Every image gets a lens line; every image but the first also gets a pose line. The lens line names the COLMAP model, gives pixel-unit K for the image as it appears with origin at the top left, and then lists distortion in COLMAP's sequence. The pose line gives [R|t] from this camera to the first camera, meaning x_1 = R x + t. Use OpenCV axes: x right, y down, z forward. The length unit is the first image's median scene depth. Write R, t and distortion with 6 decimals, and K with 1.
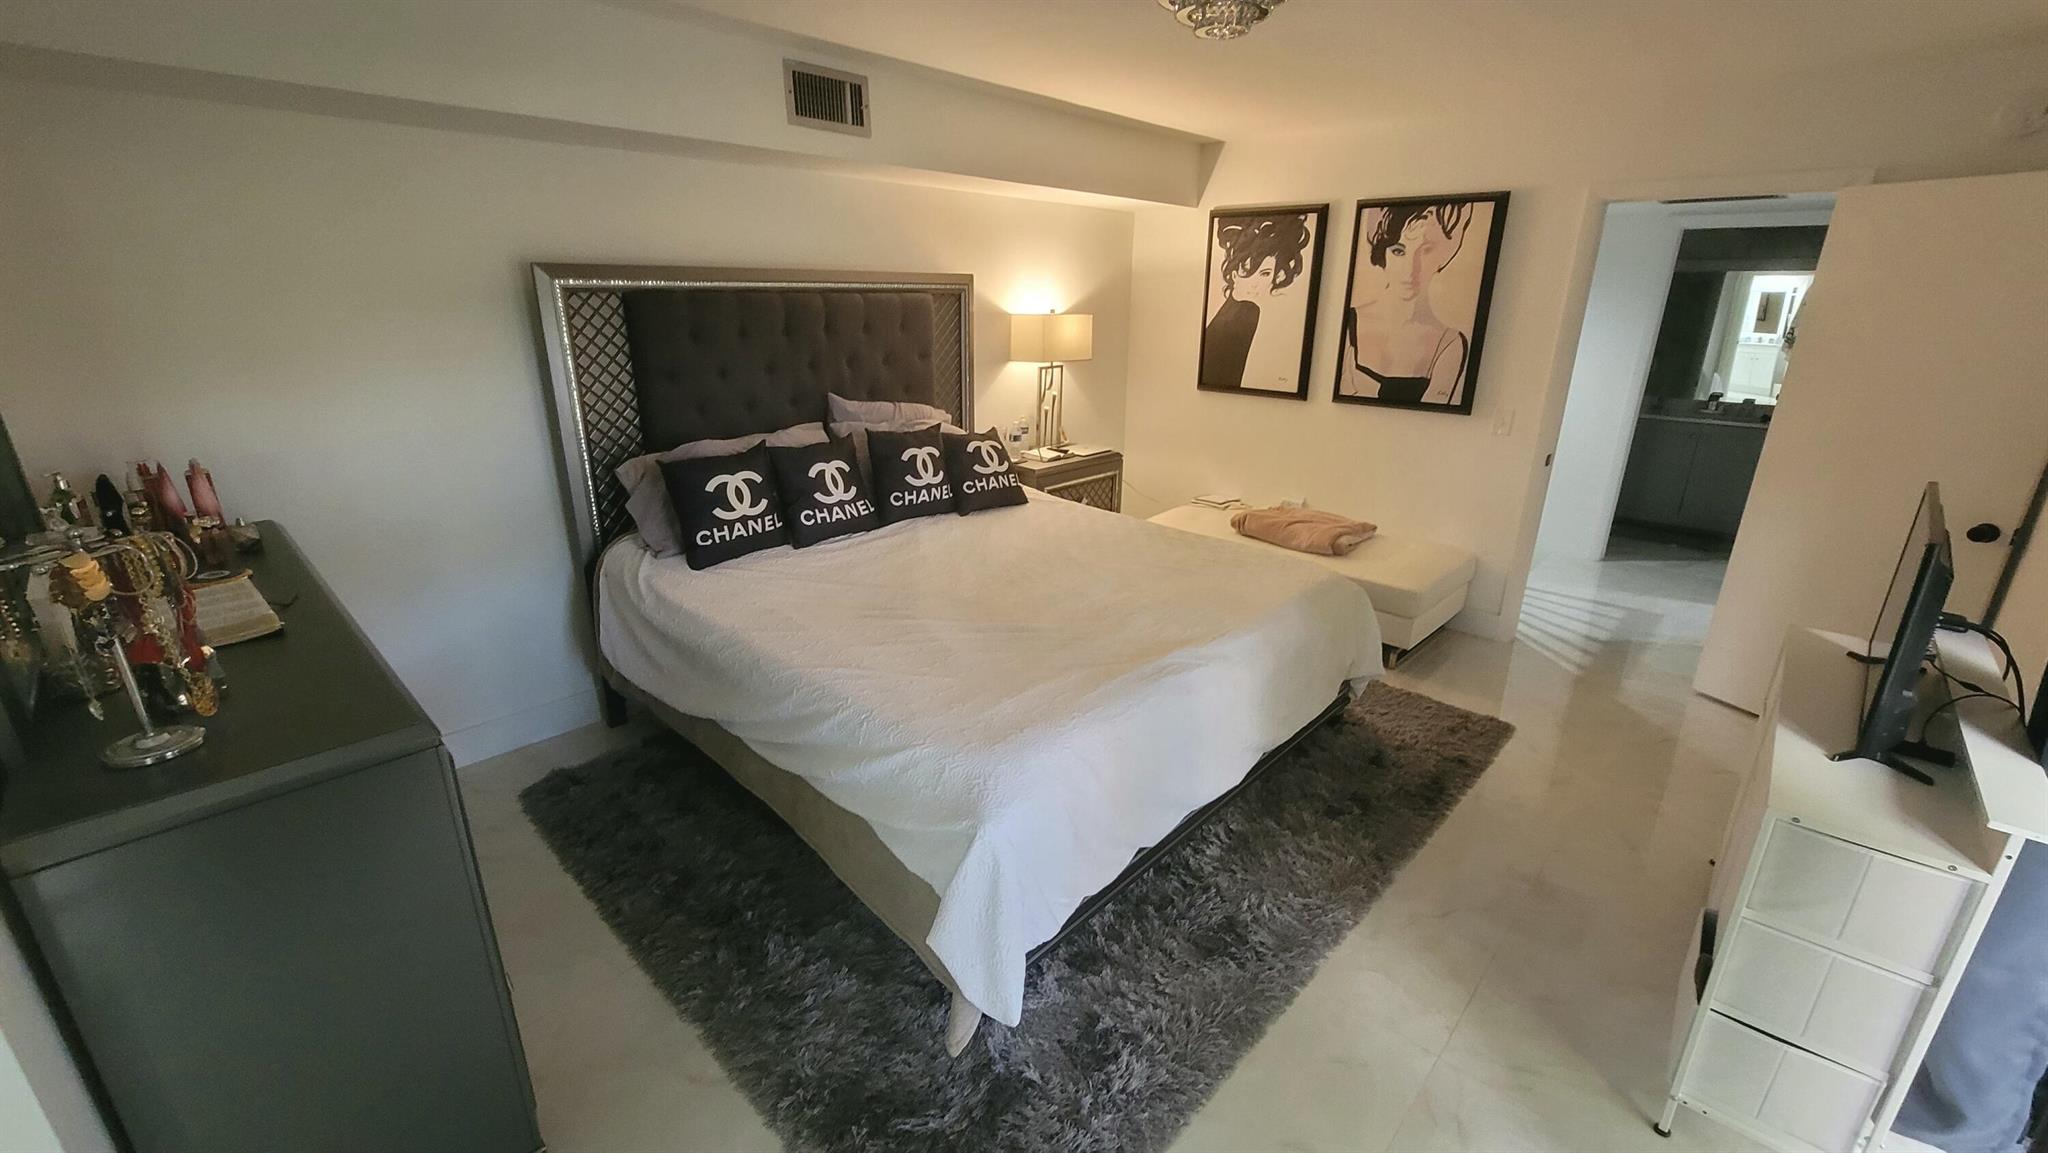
lens RADIAL K [[835.1, 0, 1017.4], [0, 835.1, 573.5], [0, 0, 1]] dist [-0.004144, 0.001496]
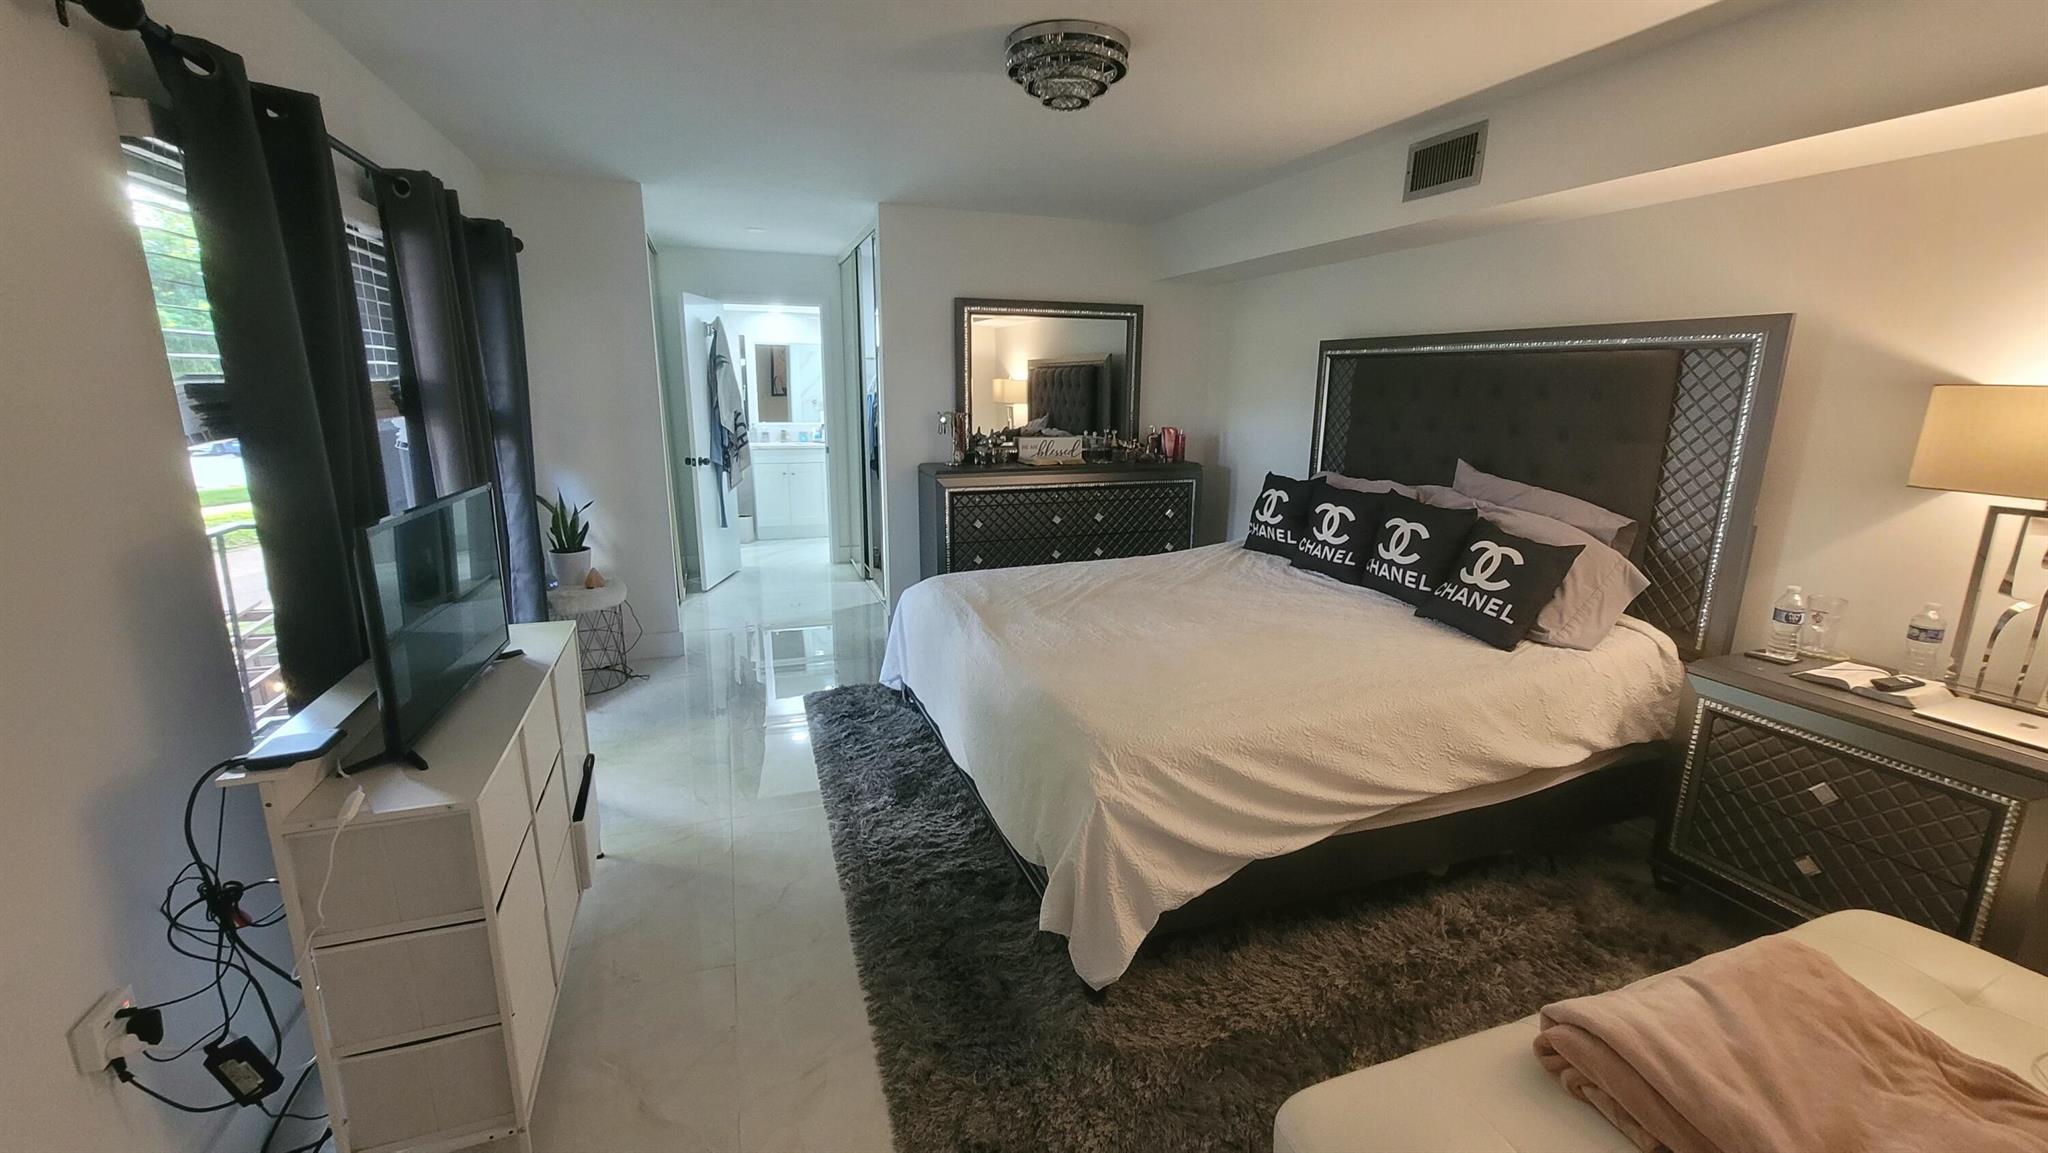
lens RADIAL K [[835.1, 0, 1020.1], [0, 835.1, 574.9], [0, 0, 1]] dist [-0.004144, 0.001496]
pose [[-0.451839, 0.171843, -0.875392, 0.907789], [-0.320756, 0.884356, 0.339162, -0.285682], [0.832441, 0.434034, -0.344467, 1.061940]]
